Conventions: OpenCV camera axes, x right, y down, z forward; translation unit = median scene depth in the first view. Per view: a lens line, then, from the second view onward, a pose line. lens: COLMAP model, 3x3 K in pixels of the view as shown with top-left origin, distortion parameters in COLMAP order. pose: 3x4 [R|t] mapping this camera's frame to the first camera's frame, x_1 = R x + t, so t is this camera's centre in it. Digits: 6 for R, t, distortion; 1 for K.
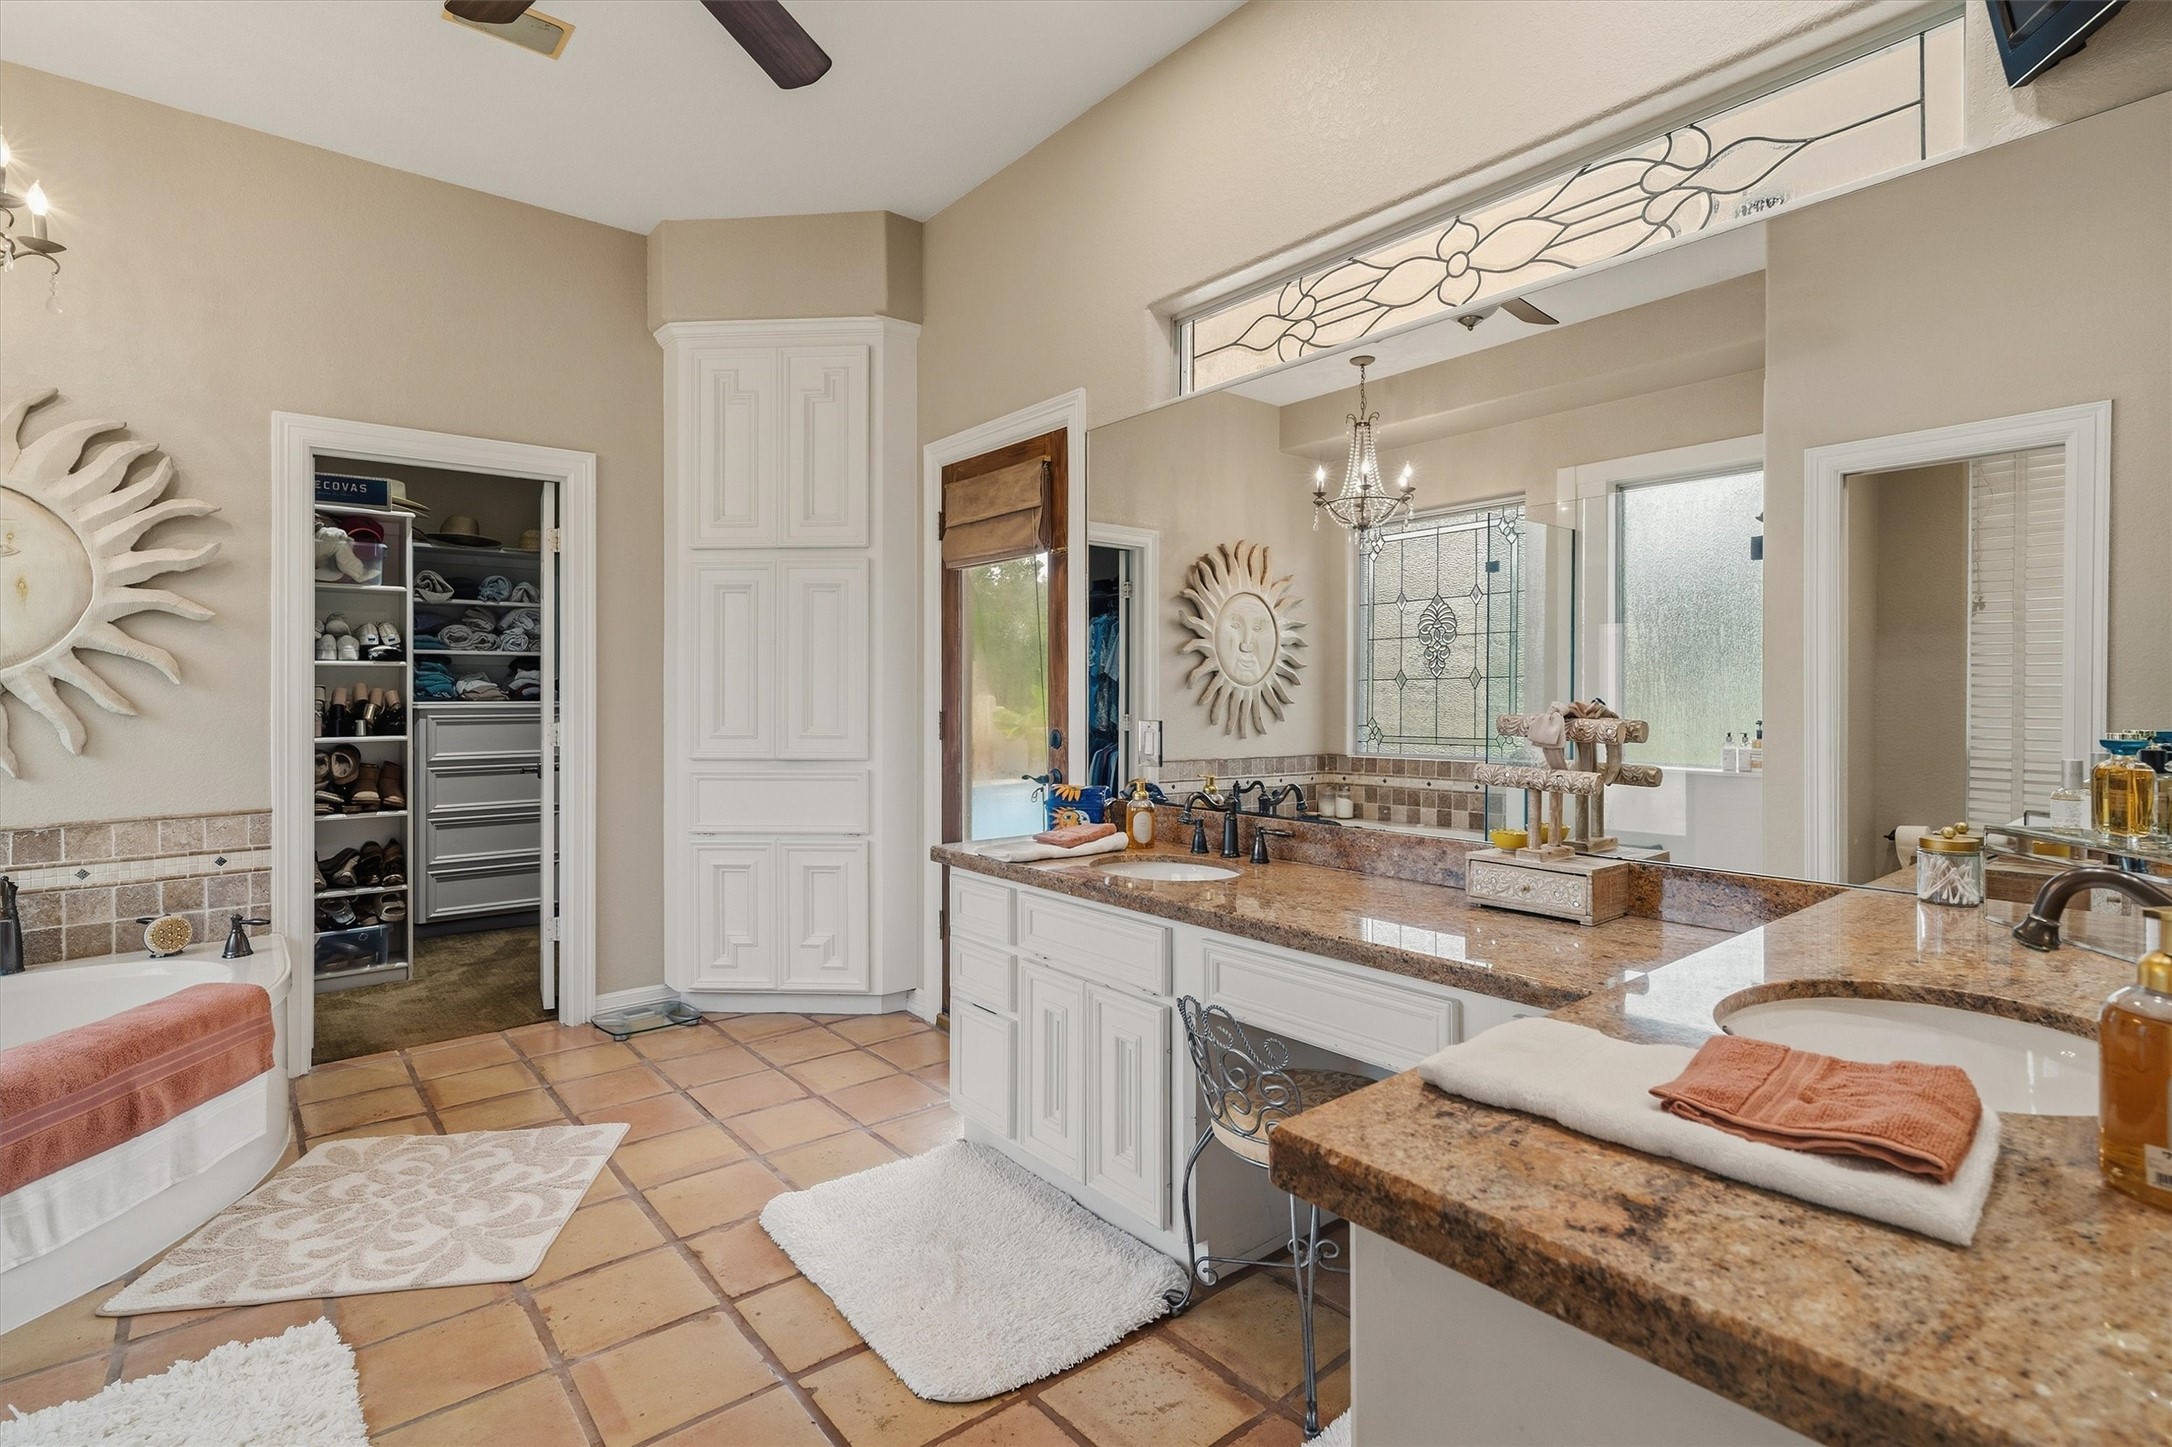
lens RADIAL K [[1049.2, 0, 1086.7], [0, 1049.2, 700.2], [0, 0, 1]] dist [-0.005663, -0.000129]
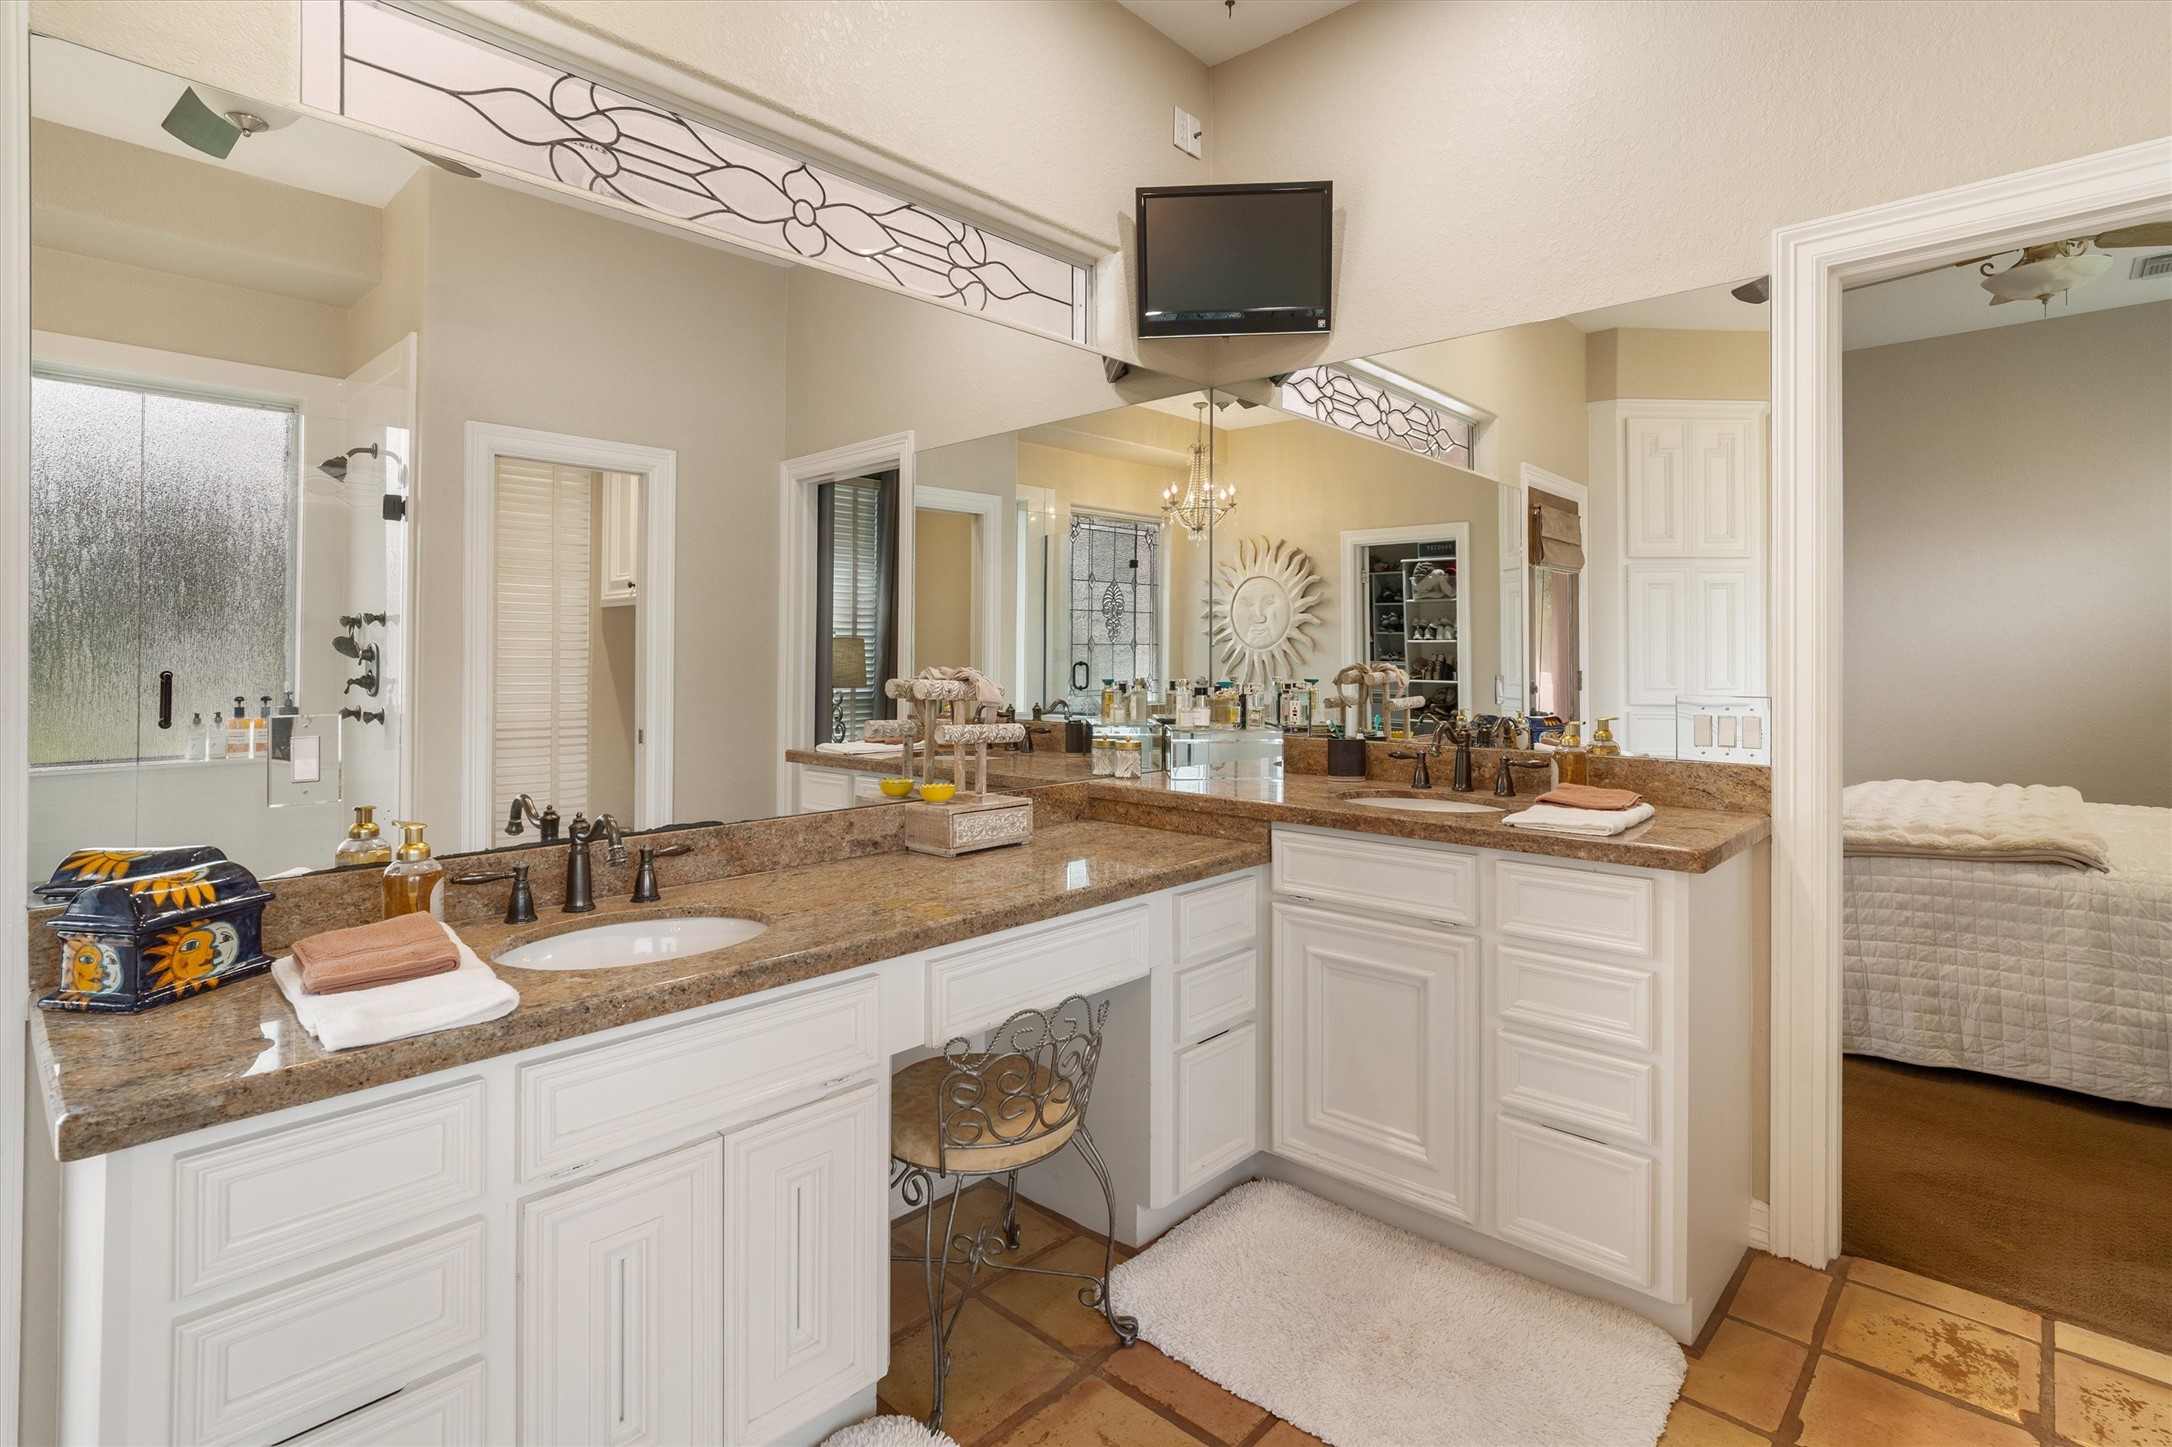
lens RADIAL K [[1049.2, 0, 1102.7], [0, 1049.2, 669.3], [0, 0, 1]] dist [-0.005663, -0.000129]
pose [[-0.133020, -0.005130, 0.991100, -0.662878], [0.009253, 0.999937, 0.006417, -0.003578], [-0.991070, 0.010024, -0.132964, 0.903573]]
